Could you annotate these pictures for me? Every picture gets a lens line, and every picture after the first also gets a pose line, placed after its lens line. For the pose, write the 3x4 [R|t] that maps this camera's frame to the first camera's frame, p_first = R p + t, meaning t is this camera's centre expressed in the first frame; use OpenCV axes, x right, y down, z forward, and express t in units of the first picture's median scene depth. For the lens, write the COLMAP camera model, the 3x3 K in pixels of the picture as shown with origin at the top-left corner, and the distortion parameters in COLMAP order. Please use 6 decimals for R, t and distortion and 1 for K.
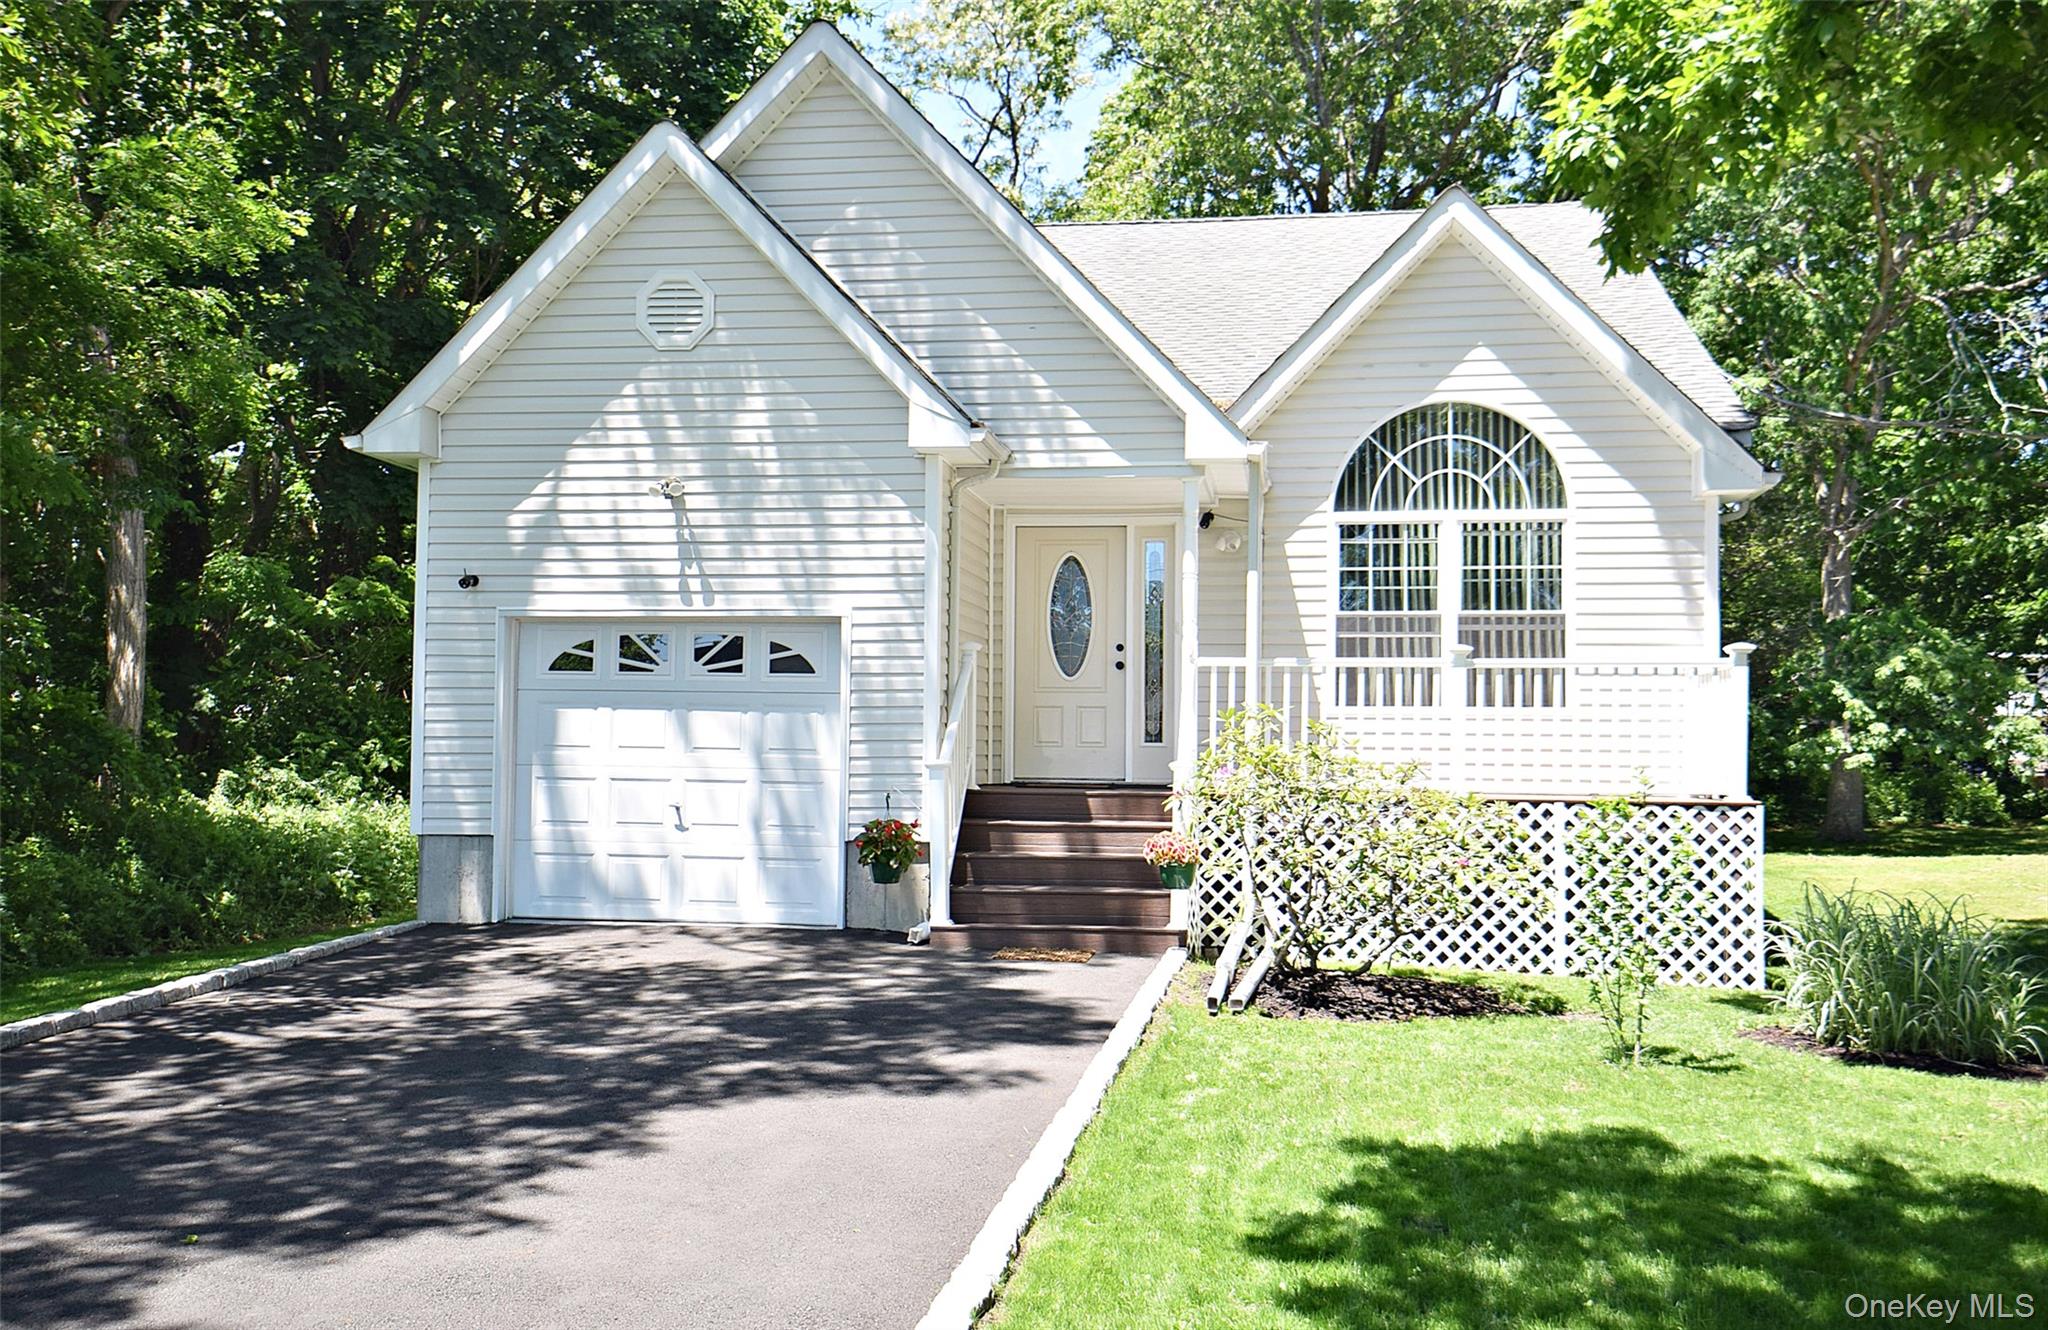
lens RADIAL K [[1804.7, 0, 1024.0], [0, 1804.7, 665.0], [0, 0, 1]] dist [0.008102, -0.000966]
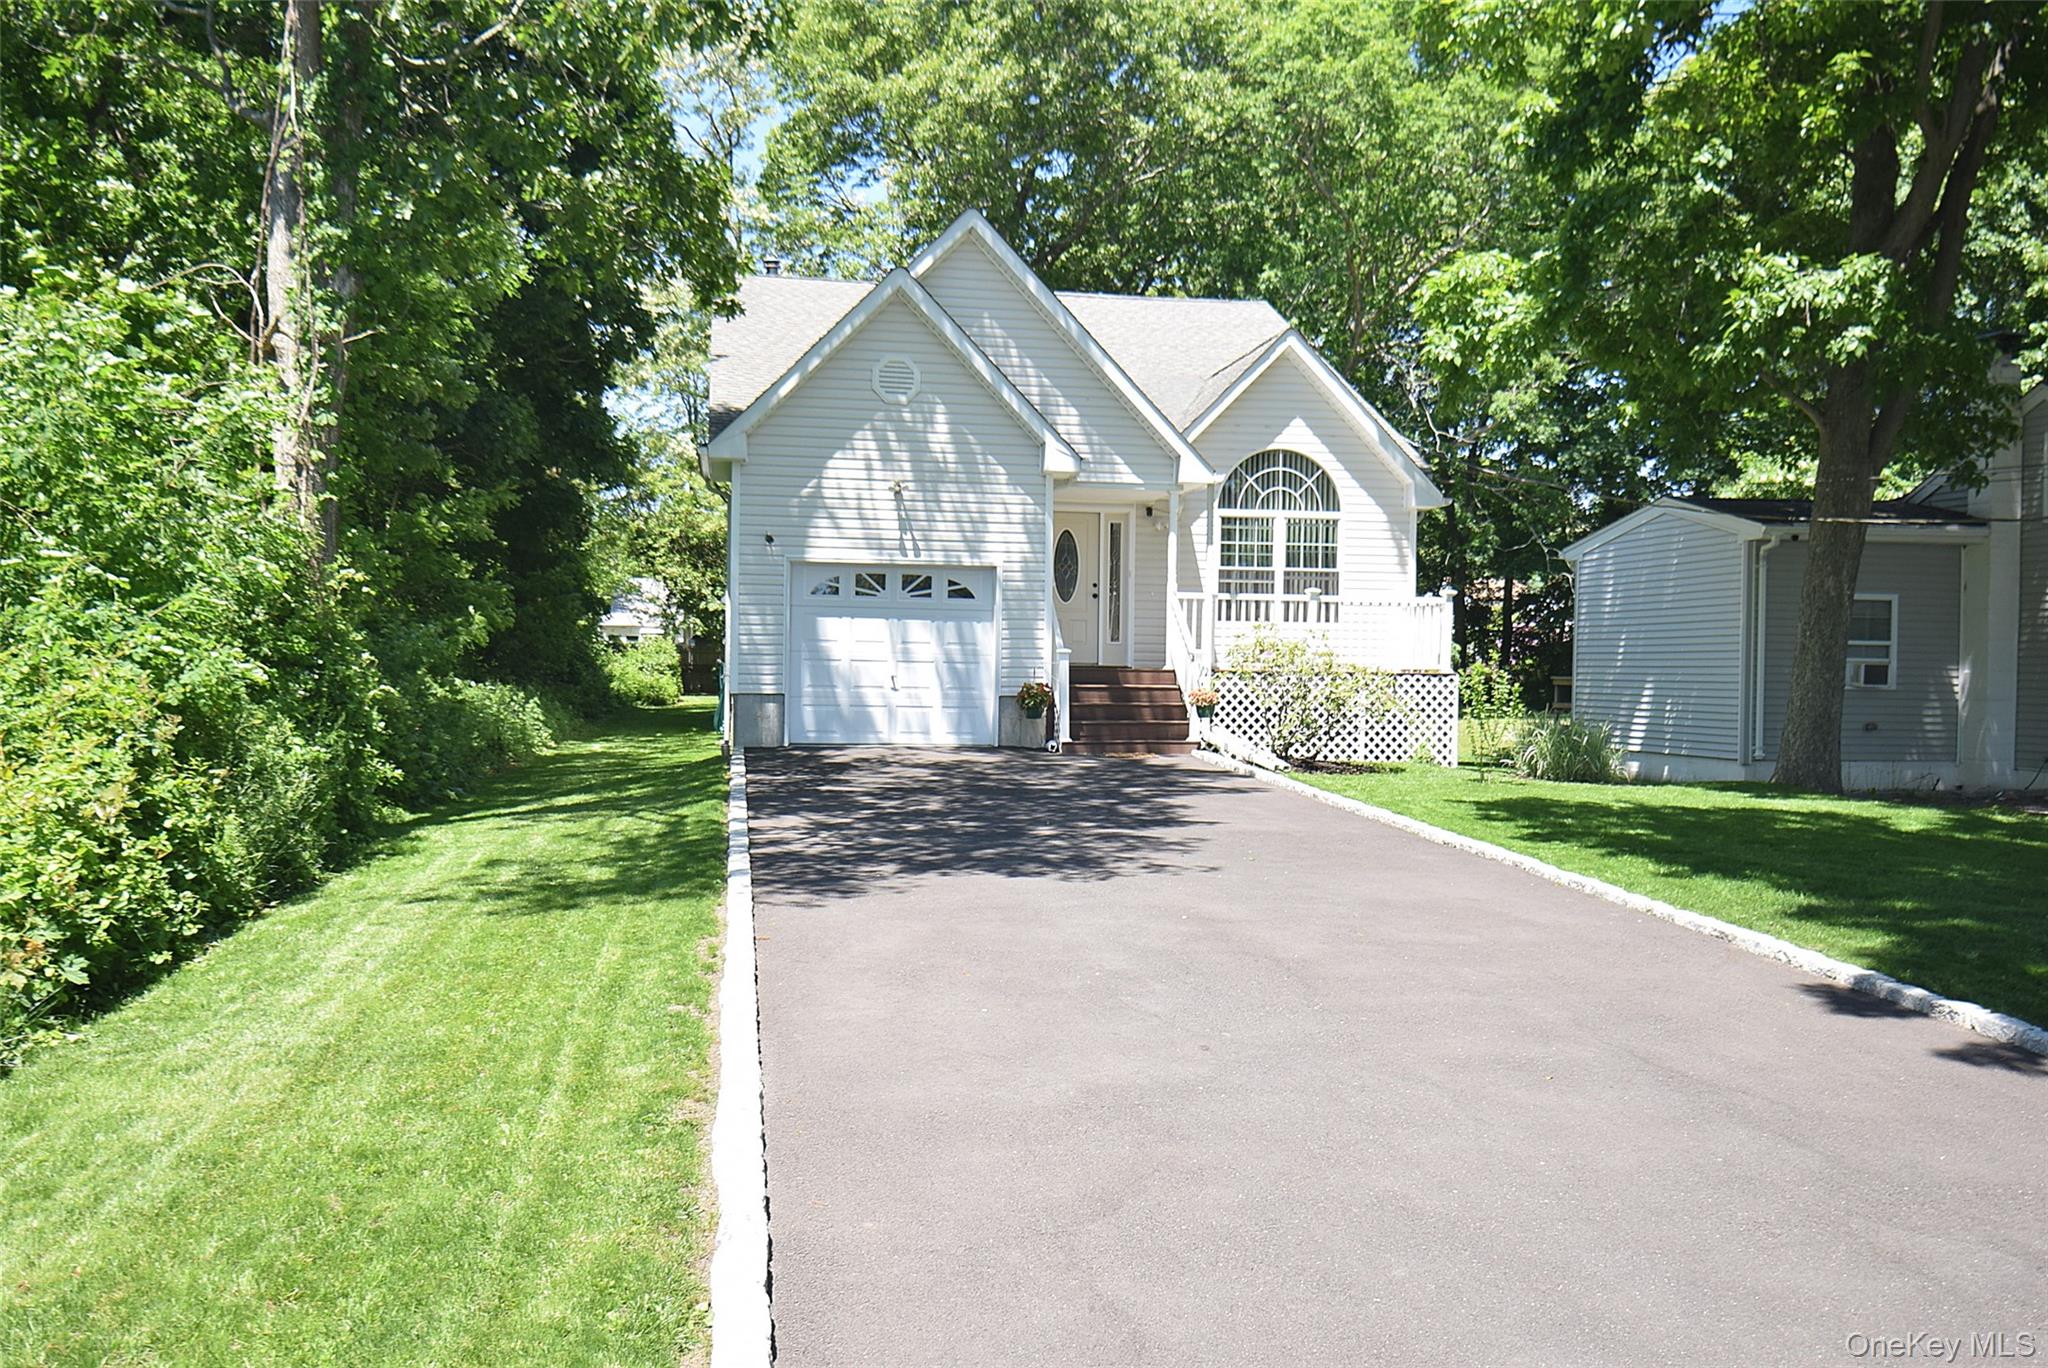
lens RADIAL K [[1578.5, 0, 1024.0], [0, 1578.5, 684.0], [0, 0, 1]] dist [-0.001501, -0.000037]
pose [[0.947602, -0.002257, 0.319444, -0.543428], [-0.017612, 0.998085, 0.059294, -0.004059], [-0.318966, -0.061813, 0.945748, -0.428632]]
